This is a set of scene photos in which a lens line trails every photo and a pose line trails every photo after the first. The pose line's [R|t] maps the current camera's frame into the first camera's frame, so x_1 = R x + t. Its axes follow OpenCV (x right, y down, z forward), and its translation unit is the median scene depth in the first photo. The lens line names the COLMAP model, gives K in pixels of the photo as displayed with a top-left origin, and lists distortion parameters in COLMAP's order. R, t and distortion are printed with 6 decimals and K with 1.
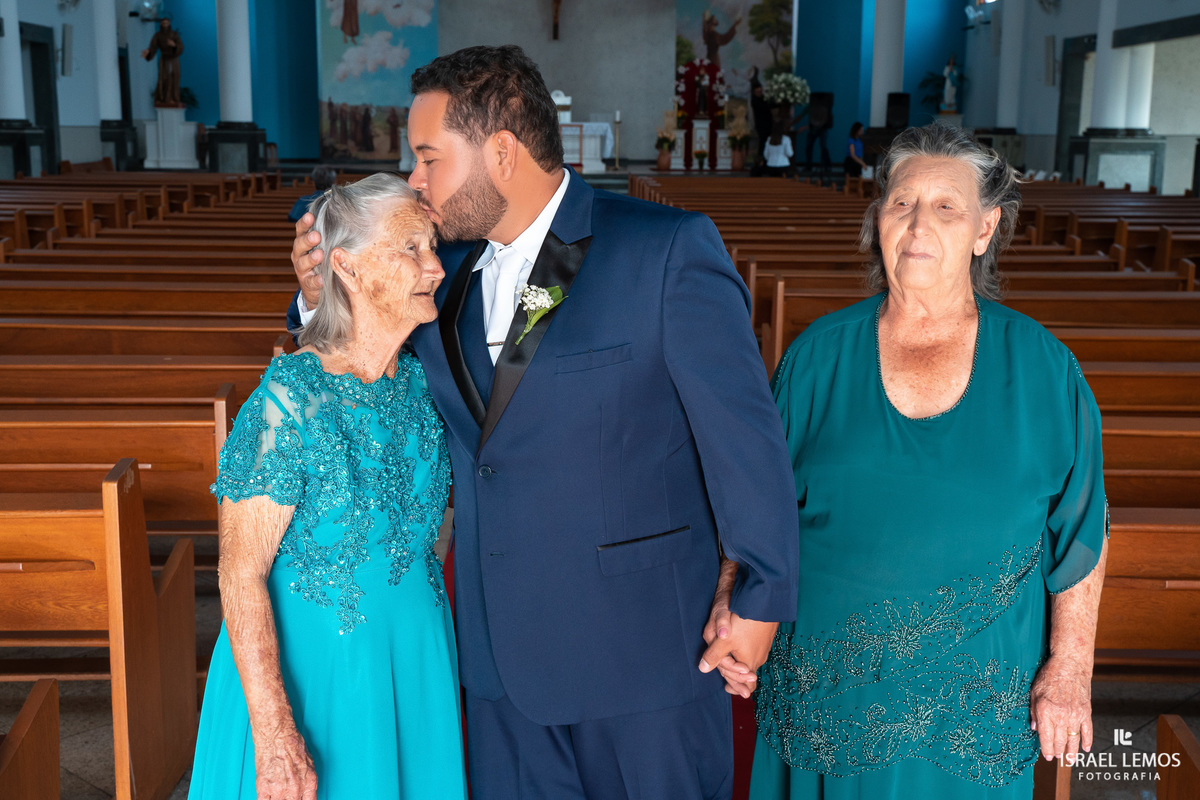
lens RADIAL K [[1492.0, 0, 597.6], [0, 1492.0, 411.2], [0, 0, 1]] dist [0.024250, 0.000000]
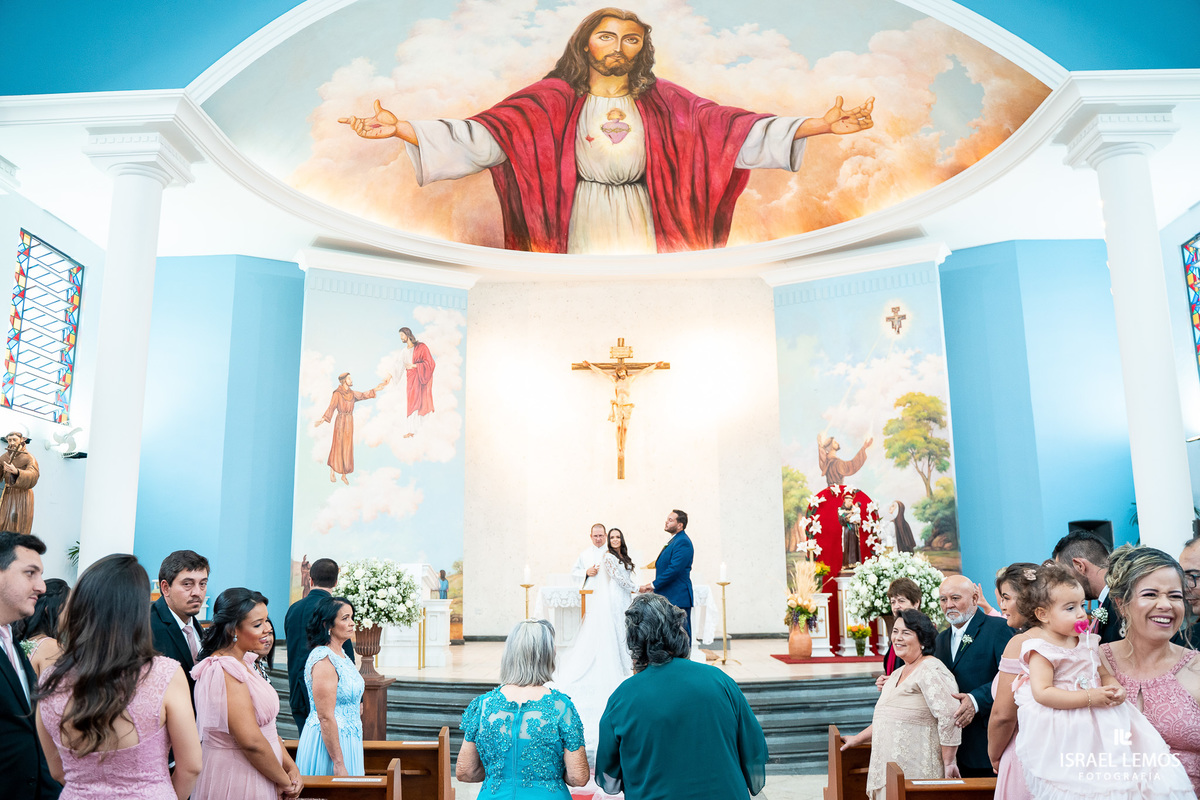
lens RADIAL K [[972.3, 0, 597.6], [0, 972.3, 398.2], [0, 0, 1]] dist [-0.095806, 0.055549]
pose [[0.998185, -0.028692, -0.052949, -0.013689], [0.006936, 0.928137, -0.372173, -0.112047], [0.059823, 0.371131, 0.926652, 0.576828]]
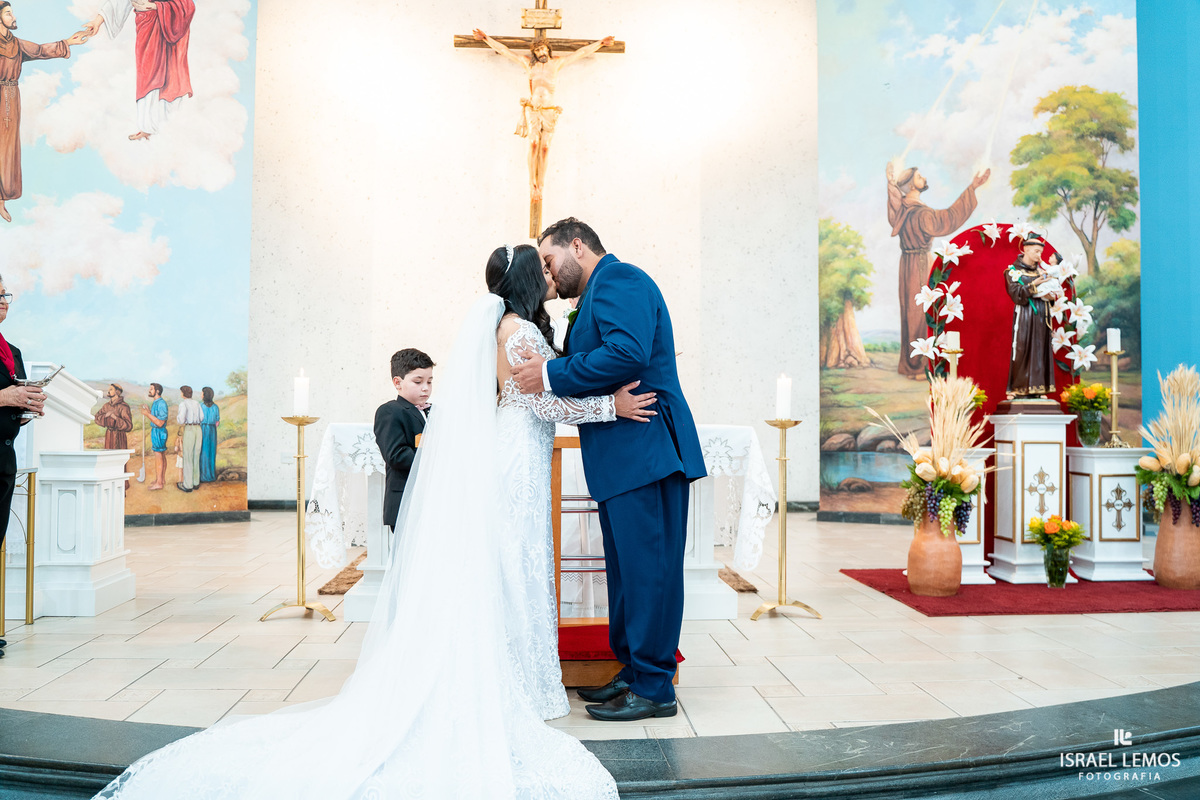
lens RADIAL K [[1003.2, 0, 595.8], [0, 1003.2, 397.7], [0, 0, 1]] dist [-0.103243, 0.081471]
pose [[0.999451, -0.000714, 0.033117, -0.021970], [0.007558, 0.978313, -0.206995, -0.155153], [-0.032251, 0.207132, 0.977781, 0.795119]]
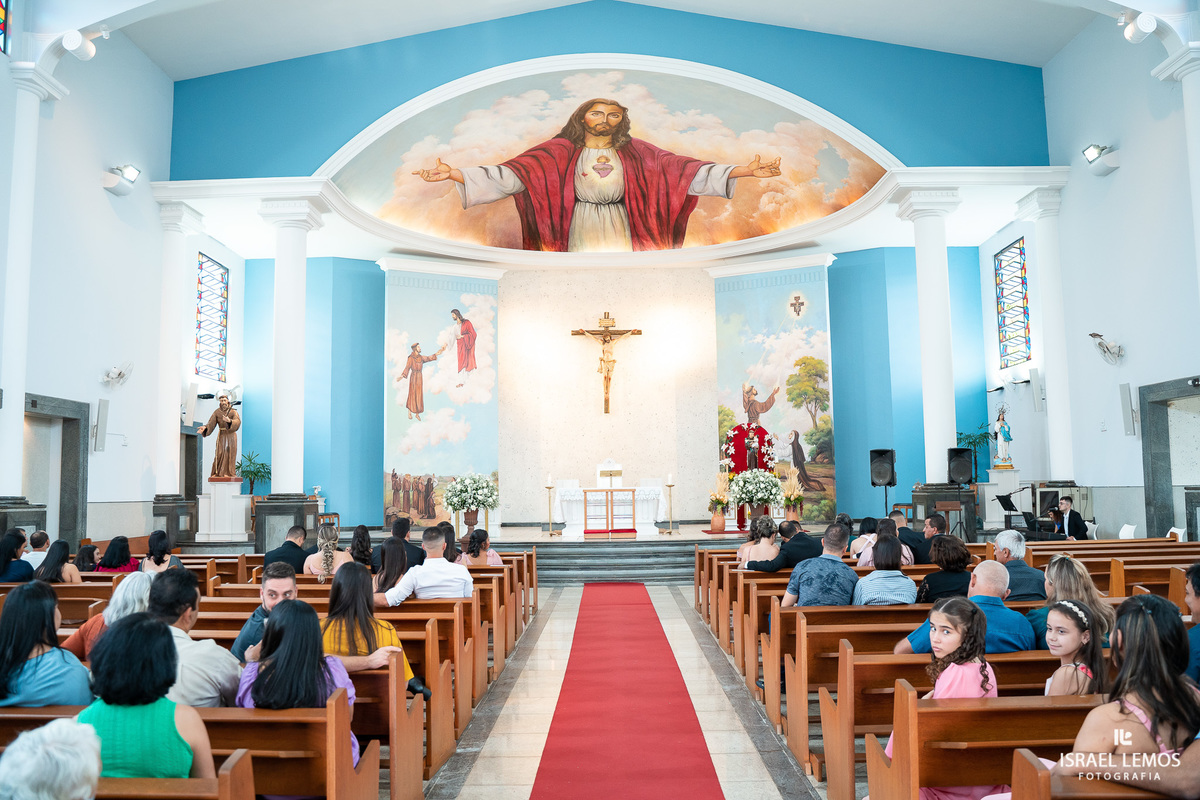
lens RADIAL K [[972.3, 0, 604.0], [0, 972.3, 399.1], [0, 0, 1]] dist [-0.095806, 0.055549]
pose [[0.999103, -0.026893, -0.032720, -0.007270], [0.016740, 0.960374, -0.278212, -0.067449], [0.038905, 0.277414, 0.959962, 0.349402]]
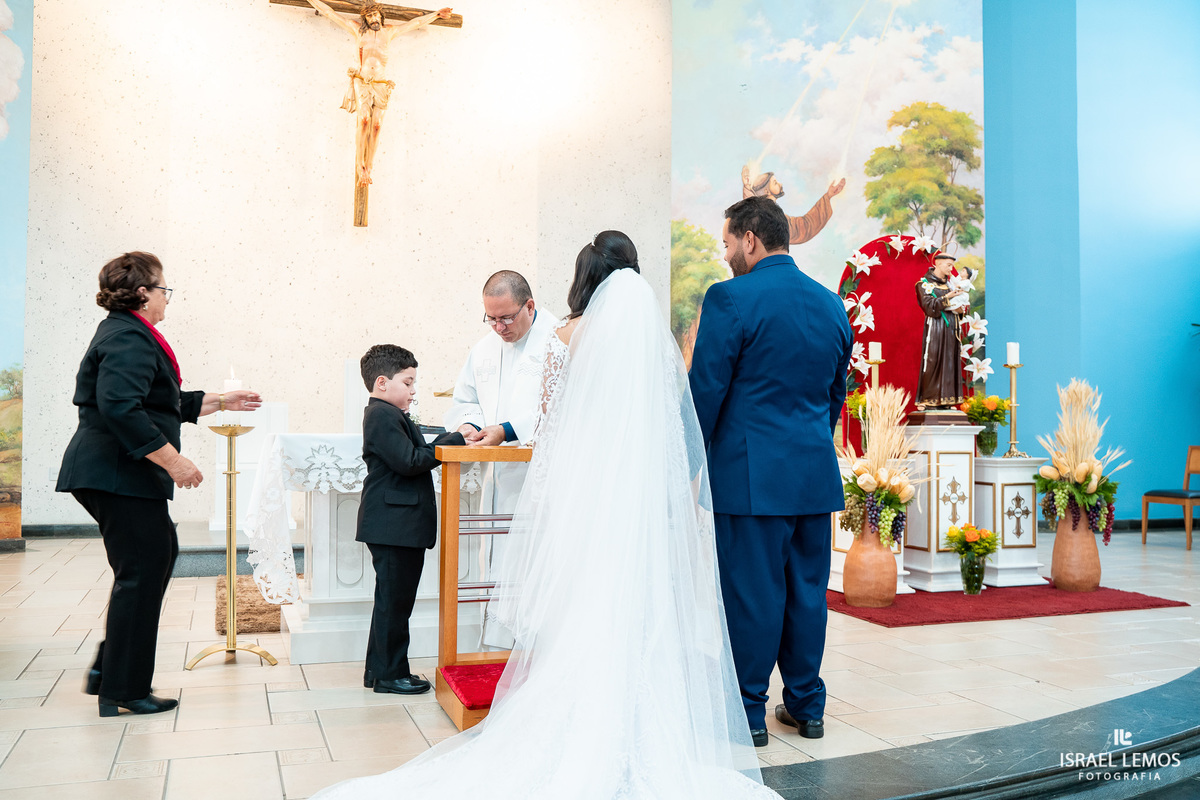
lens RADIAL K [[1084.1, 0, 599.3], [0, 1084.1, 399.2], [0, 0, 1]] dist [-0.084348, 0.087417]
pose [[0.953929, 0.008469, 0.299913, -0.058825], [0.055328, 0.977493, -0.203584, -0.156460], [-0.294887, 0.210798, 0.931990, 0.801008]]
